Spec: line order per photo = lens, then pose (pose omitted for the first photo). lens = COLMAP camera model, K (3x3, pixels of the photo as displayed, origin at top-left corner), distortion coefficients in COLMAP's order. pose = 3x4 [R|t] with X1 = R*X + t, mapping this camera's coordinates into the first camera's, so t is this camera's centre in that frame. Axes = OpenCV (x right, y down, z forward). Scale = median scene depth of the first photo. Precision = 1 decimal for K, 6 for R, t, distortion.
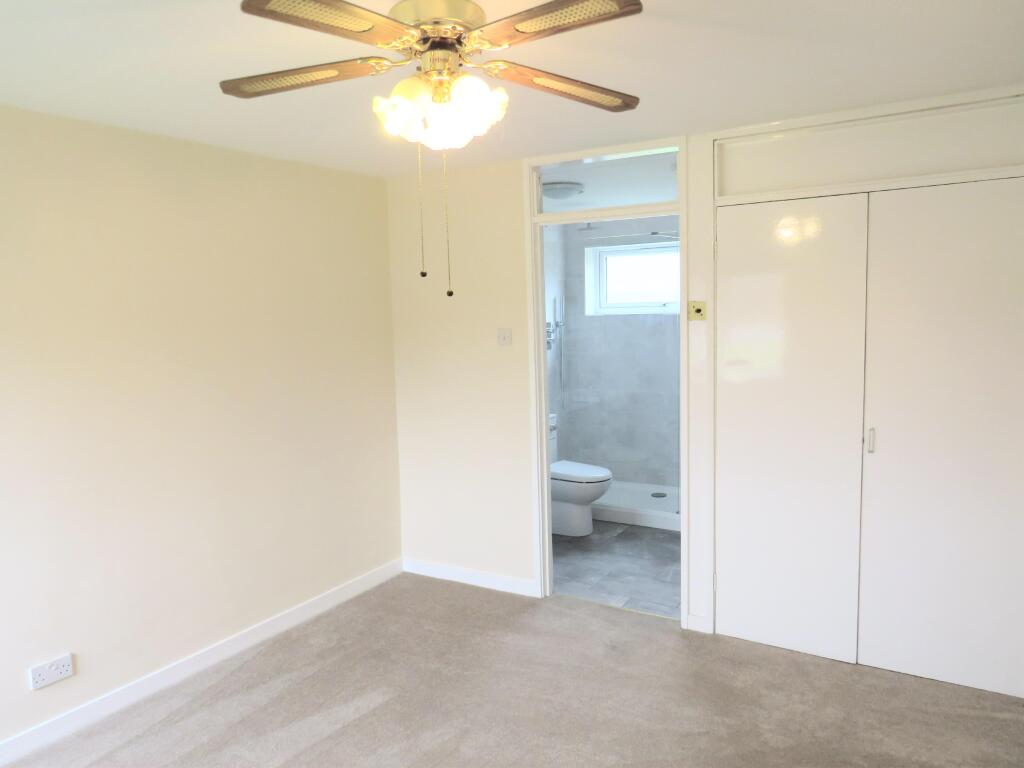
lens RADIAL K [[729.6, 0, 512.1], [0, 729.6, 382.8], [0, 0, 1]] dist [-0.014069, 0.005660]
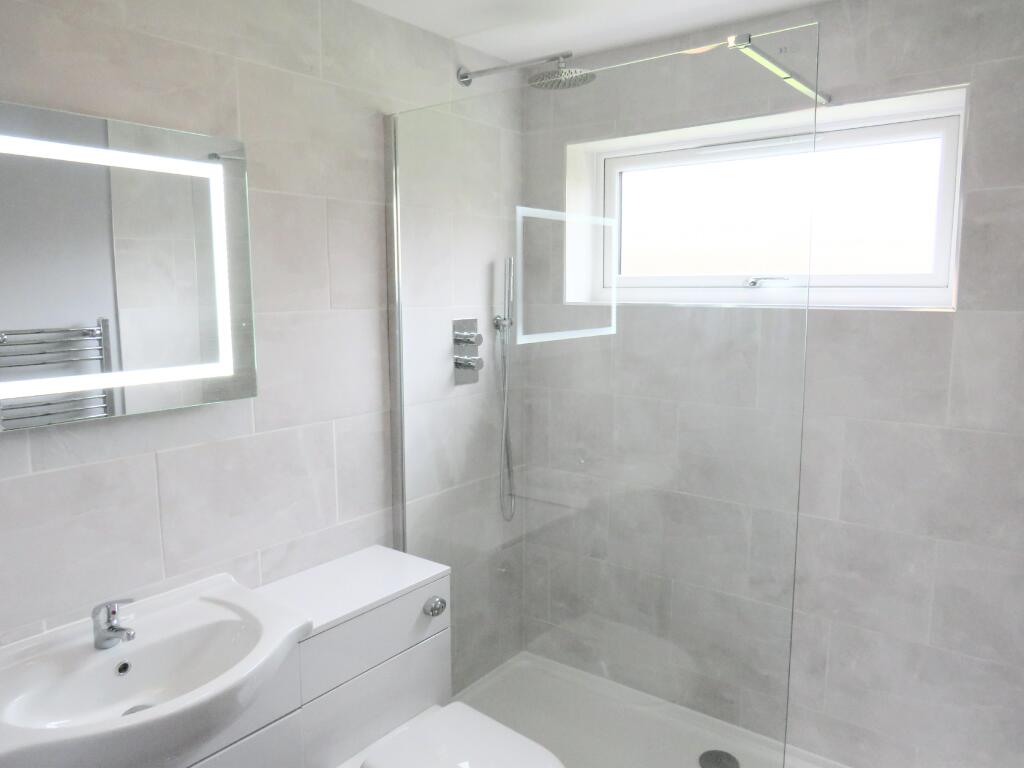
lens RADIAL K [[729.6, 0, 512.0], [0, 729.6, 381.3], [0, 0, 1]] dist [-0.014069, 0.005660]
pose [[0.994199, 0.036409, -0.101204, 0.115175], [-0.033178, 0.998890, 0.033426, -0.060299], [0.102309, -0.029874, 0.994304, 0.569459]]
